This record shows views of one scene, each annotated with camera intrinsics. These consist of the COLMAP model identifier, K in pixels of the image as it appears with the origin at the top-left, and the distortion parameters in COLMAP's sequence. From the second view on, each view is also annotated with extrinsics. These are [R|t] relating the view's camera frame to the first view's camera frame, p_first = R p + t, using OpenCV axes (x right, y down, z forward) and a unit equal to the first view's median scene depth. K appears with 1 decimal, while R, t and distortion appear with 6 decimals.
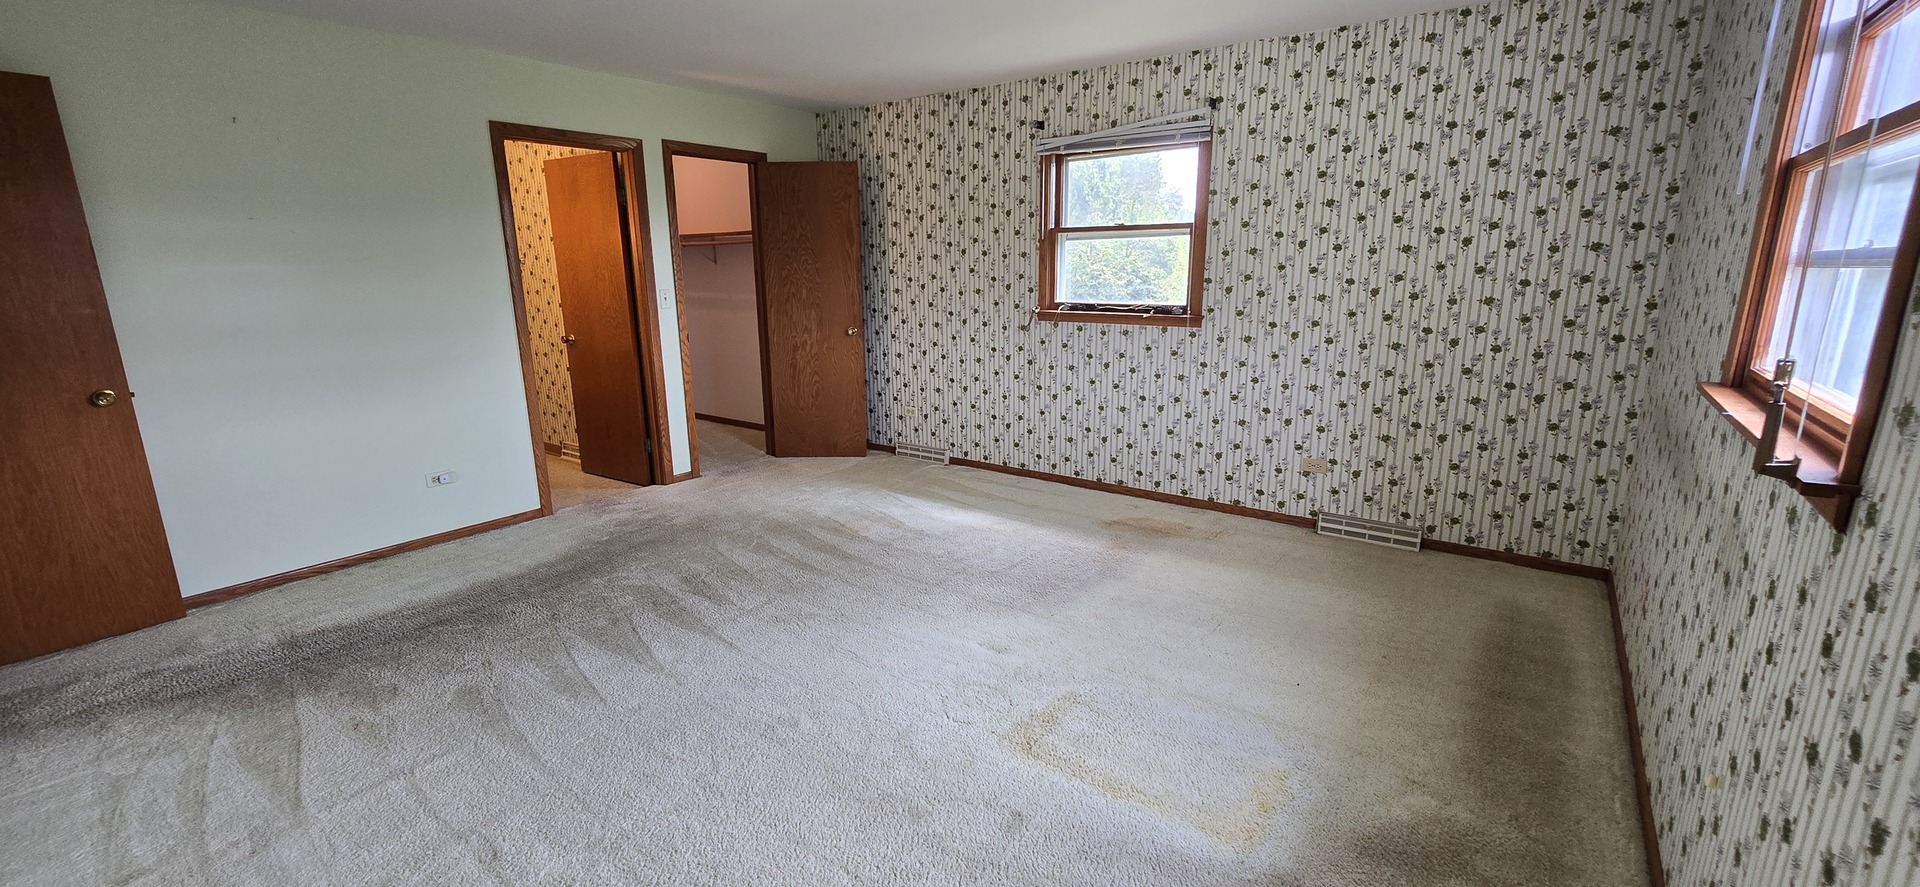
lens RADIAL K [[787.0, 0, 959.2], [0, 787.0, 445.4], [0, 0, 1]] dist [-0.002156, 0.000007]
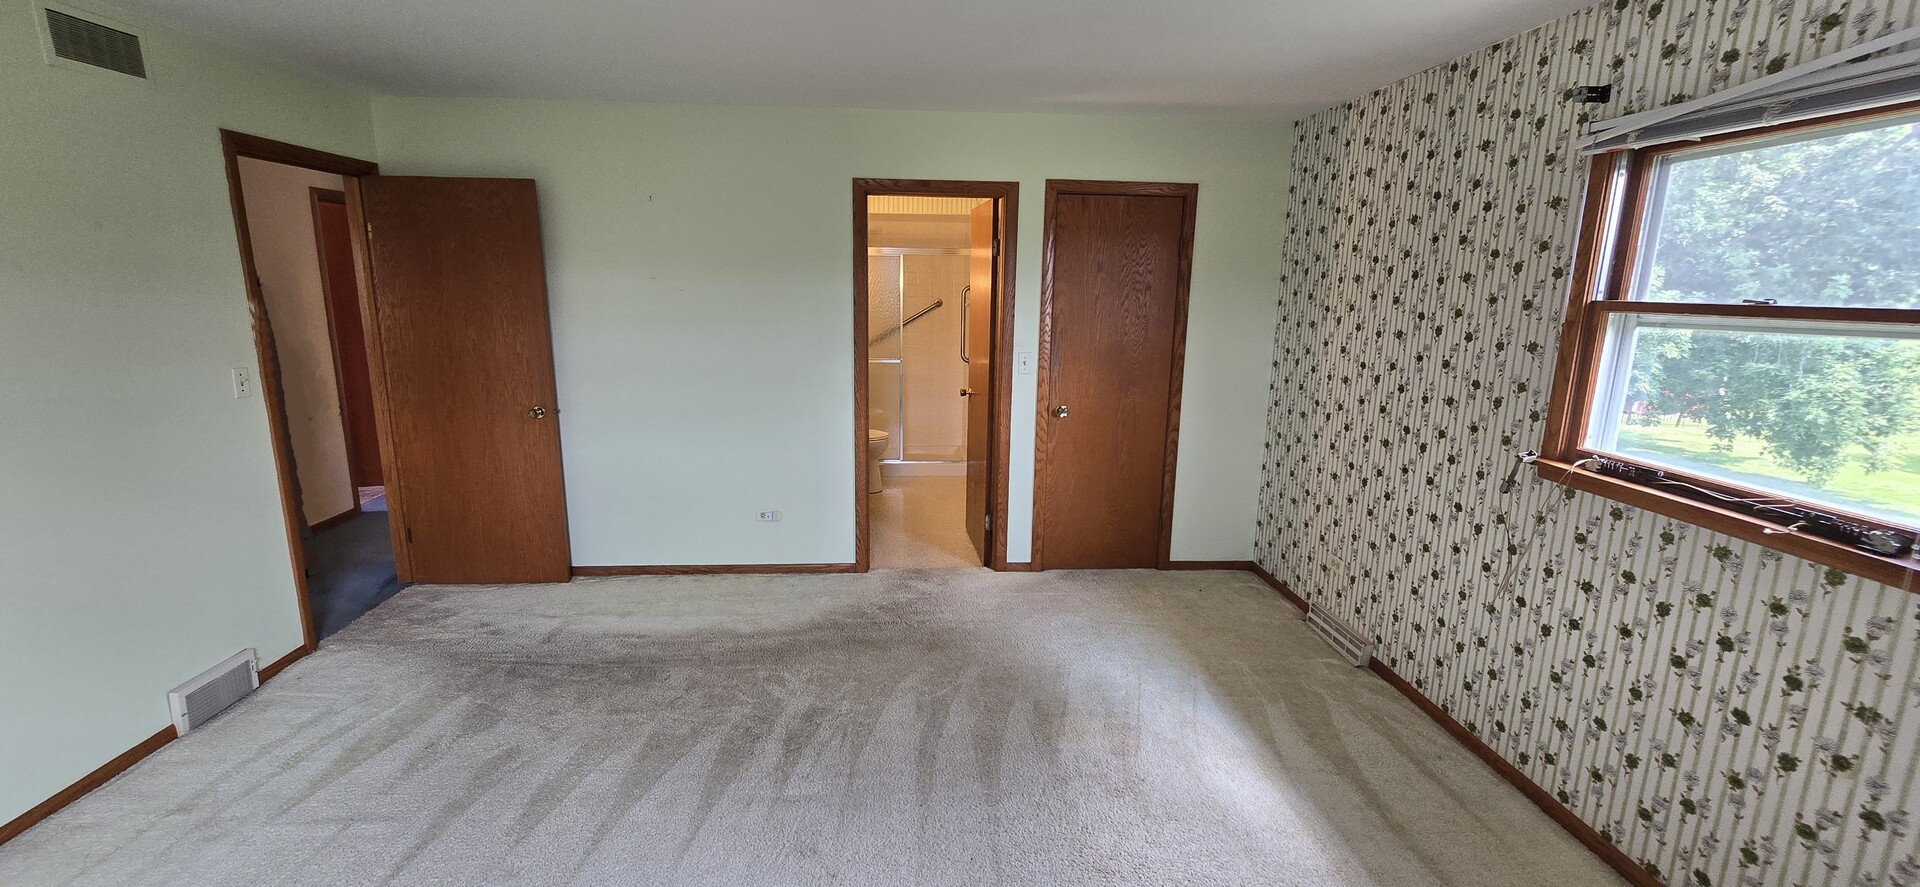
lens RADIAL K [[787.0, 0, 966.1], [0, 787.0, 442.9], [0, 0, 1]] dist [-0.002156, 0.000007]
pose [[0.649326, 0.174635, -0.740188, 0.240892], [-0.196582, 0.978743, 0.058468, -0.140981], [0.734664, 0.107542, 0.669853, 0.393507]]
